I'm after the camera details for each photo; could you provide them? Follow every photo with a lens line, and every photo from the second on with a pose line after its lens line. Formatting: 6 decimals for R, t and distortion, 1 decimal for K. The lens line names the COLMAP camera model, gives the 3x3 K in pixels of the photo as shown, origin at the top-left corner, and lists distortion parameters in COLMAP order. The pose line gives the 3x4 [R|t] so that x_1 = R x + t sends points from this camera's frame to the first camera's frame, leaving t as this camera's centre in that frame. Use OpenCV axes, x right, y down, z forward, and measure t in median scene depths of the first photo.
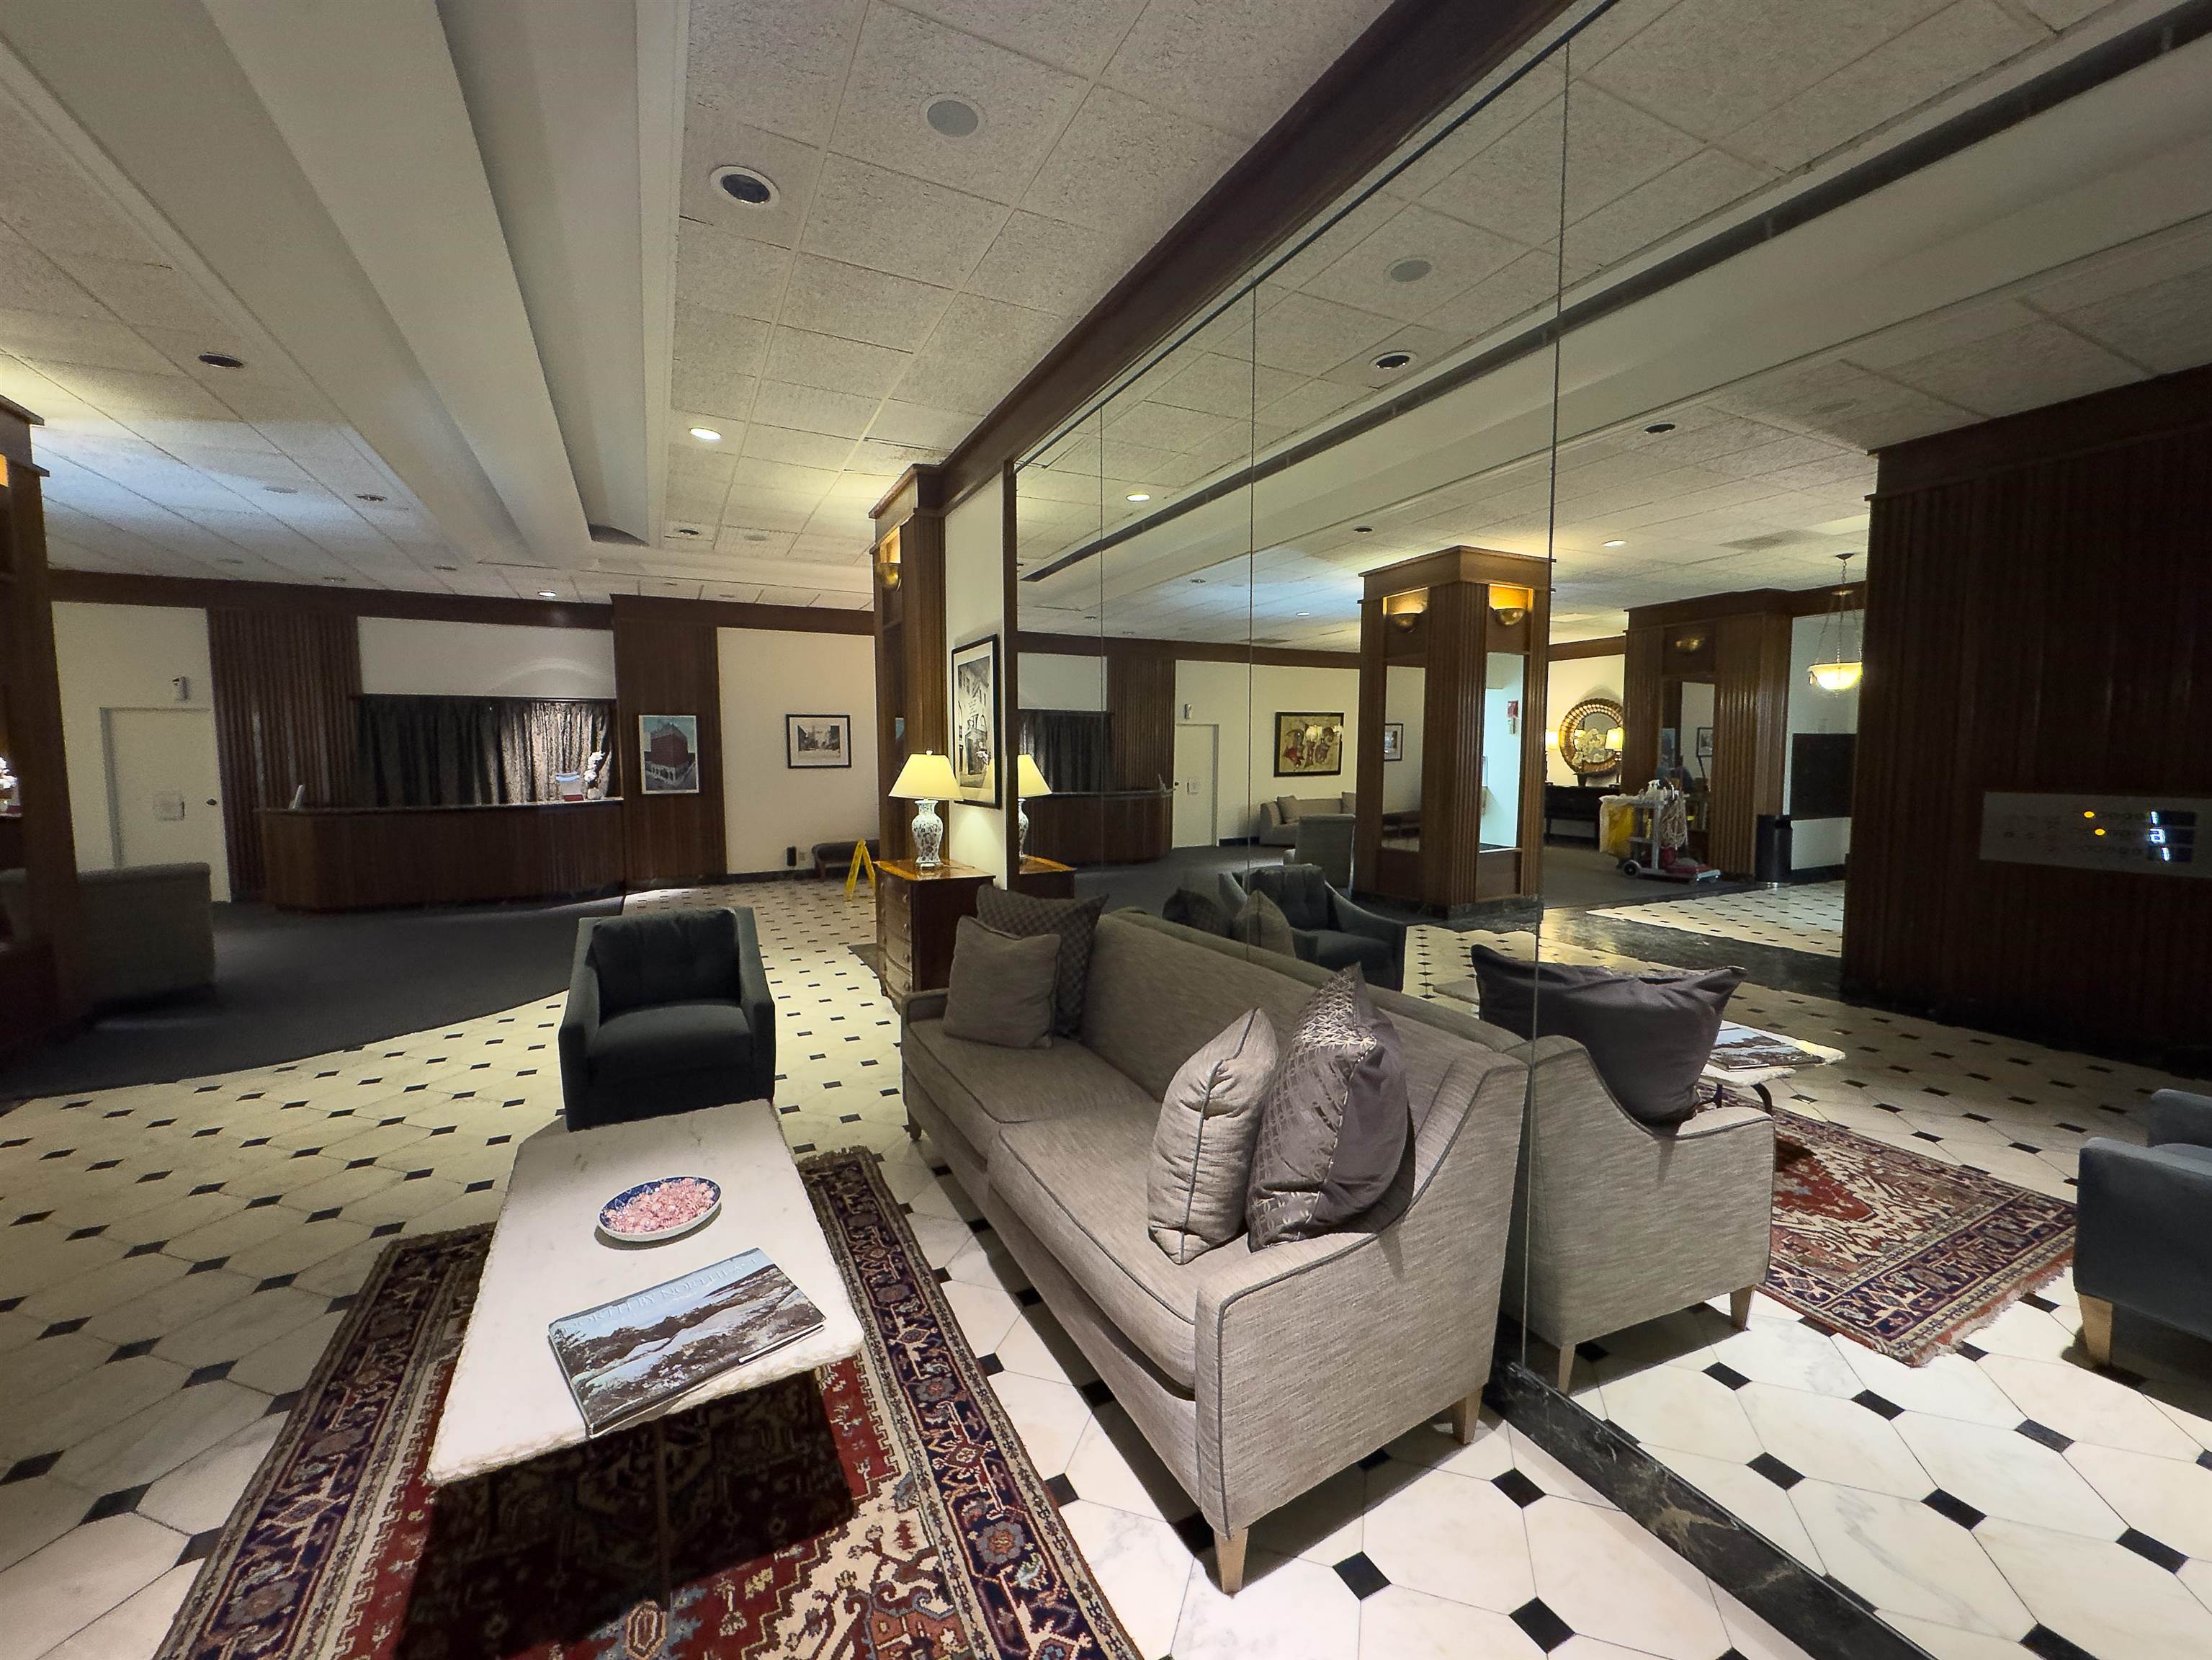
lens RADIAL K [[922.2, 0, 1106.0], [0, 922.2, 830.0], [0, 0, 1]] dist [-0.000415, 0.000063]
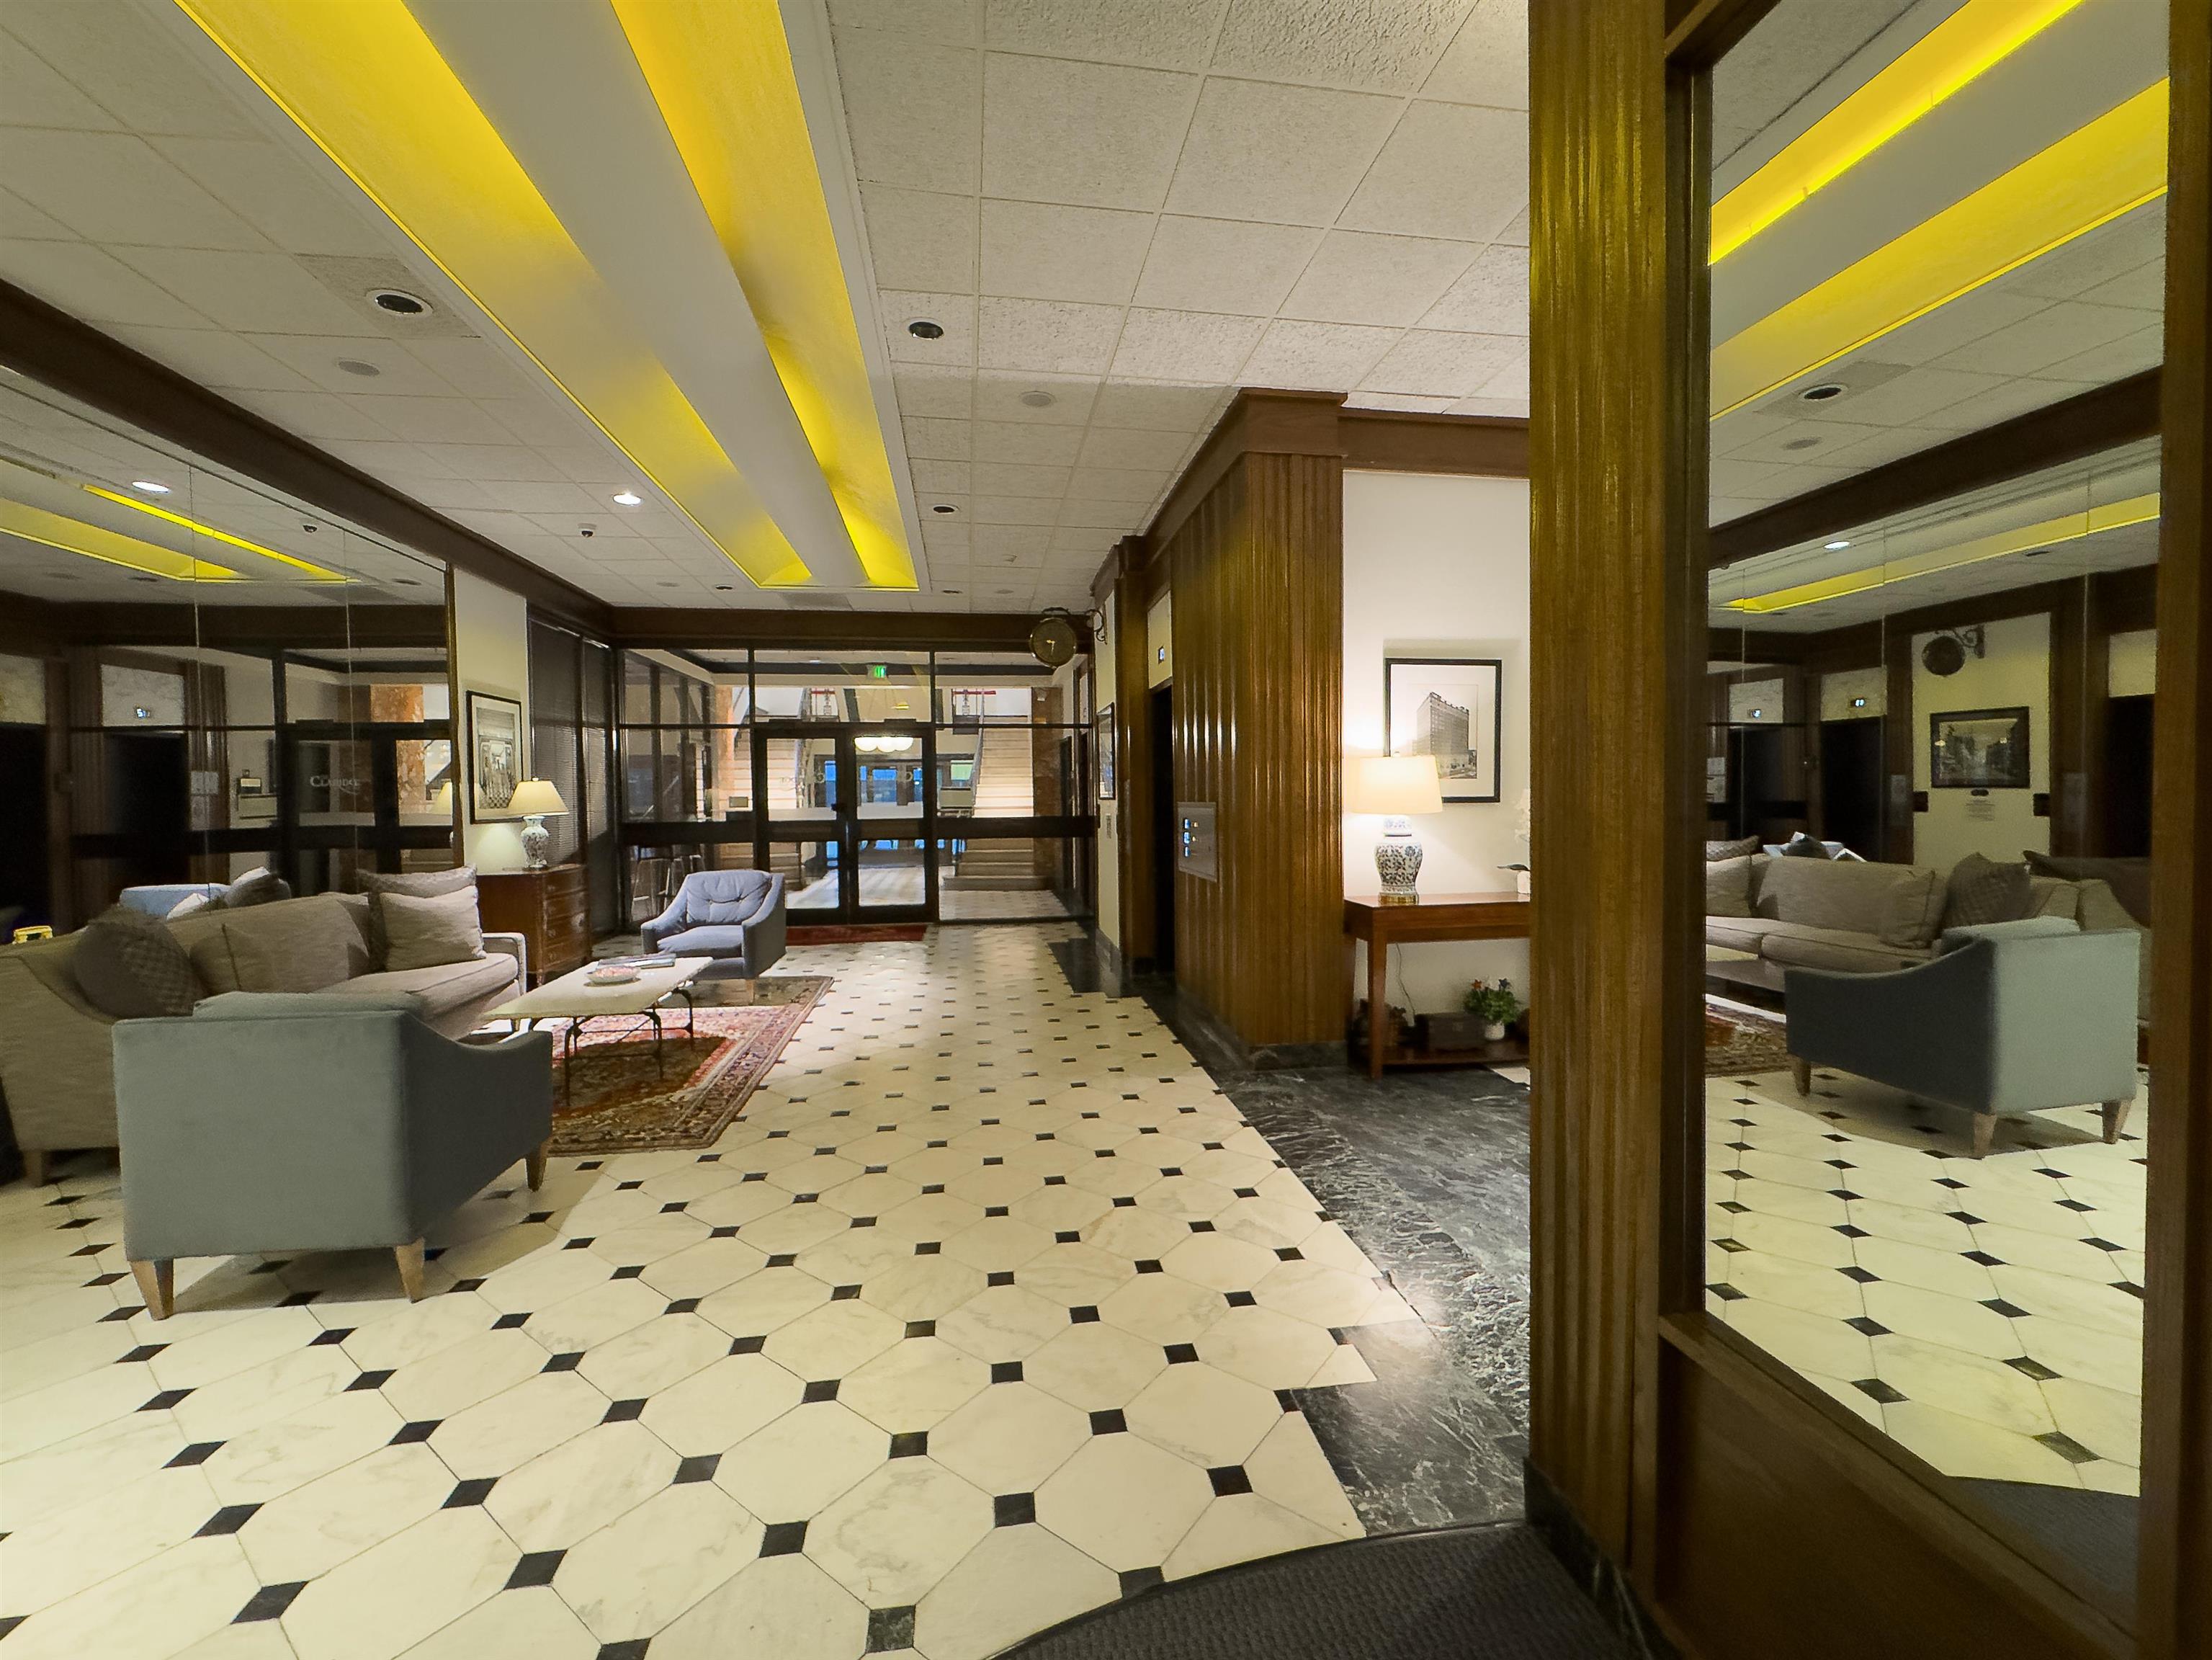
lens RADIAL K [[922.2, 0, 1106.0], [0, 922.2, 830.0], [0, 0, 1]] dist [-0.000415, 0.000063]
pose [[-0.954311, -0.001292, 0.298813, -1.532585], [0.032392, 0.993650, 0.107747, -0.099900], [-0.297055, 0.112503, -0.948210, 1.820750]]
